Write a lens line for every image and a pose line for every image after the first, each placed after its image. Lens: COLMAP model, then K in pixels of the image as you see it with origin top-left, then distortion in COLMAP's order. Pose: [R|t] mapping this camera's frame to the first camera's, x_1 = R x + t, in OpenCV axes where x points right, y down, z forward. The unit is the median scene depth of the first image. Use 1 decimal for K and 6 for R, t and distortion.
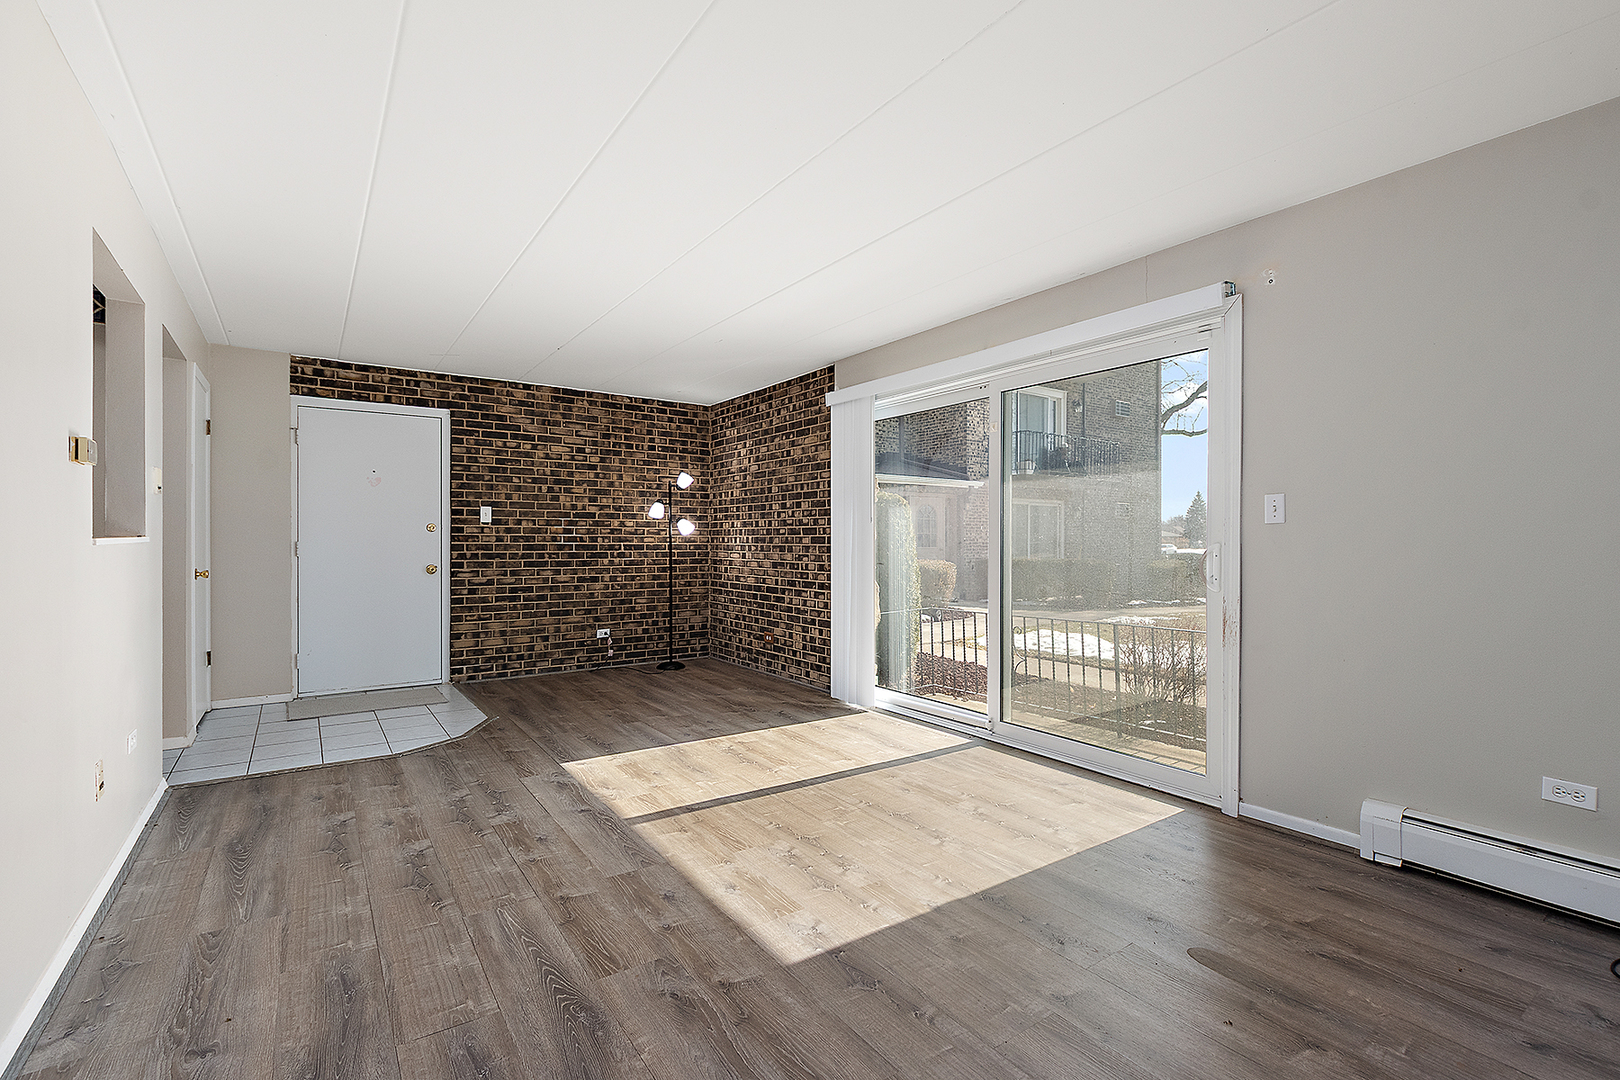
lens RADIAL K [[720.7, 0, 810.5], [0, 720.7, 541.8], [0, 0, 1]] dist [-0.001024, -0.001222]
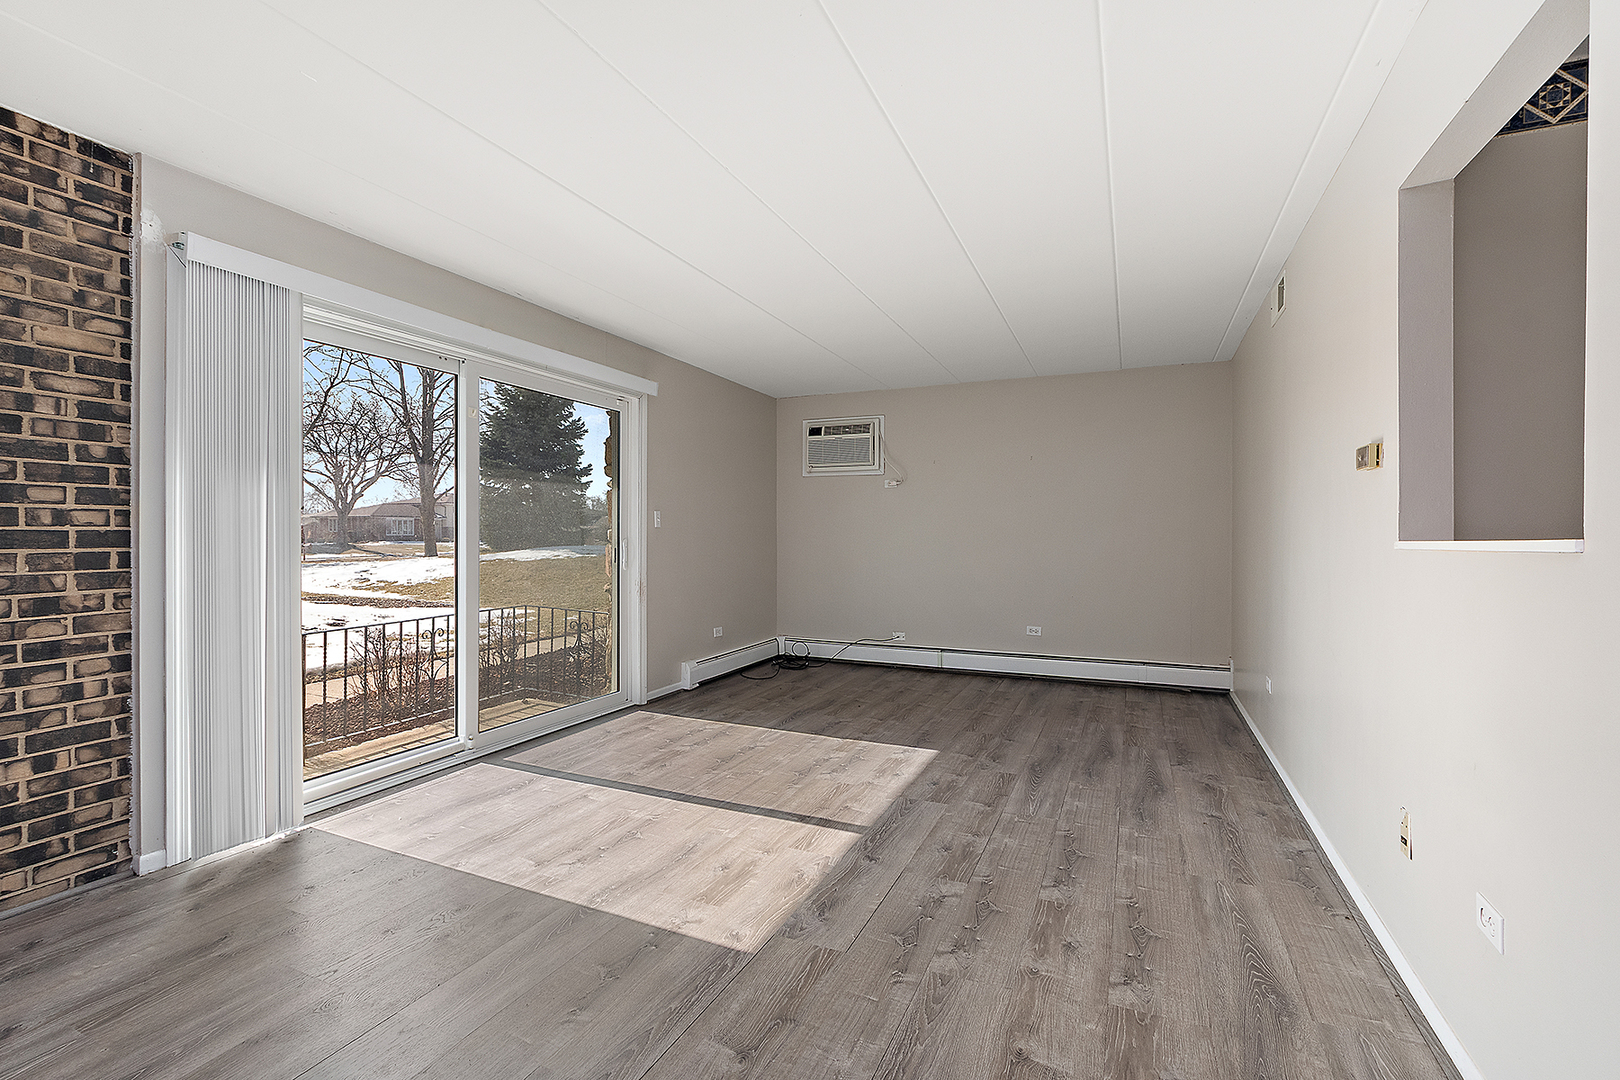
lens RADIAL K [[722.3, 0, 803.6], [0, 722.3, 540.5], [0, 0, 1]] dist [-0.000617, -0.000307]
pose [[-0.506363, -0.009466, 0.862269, -0.531792], [0.000035, 0.999940, 0.010998, -0.005758], [-0.862321, 0.005600, -0.506332, 0.793544]]
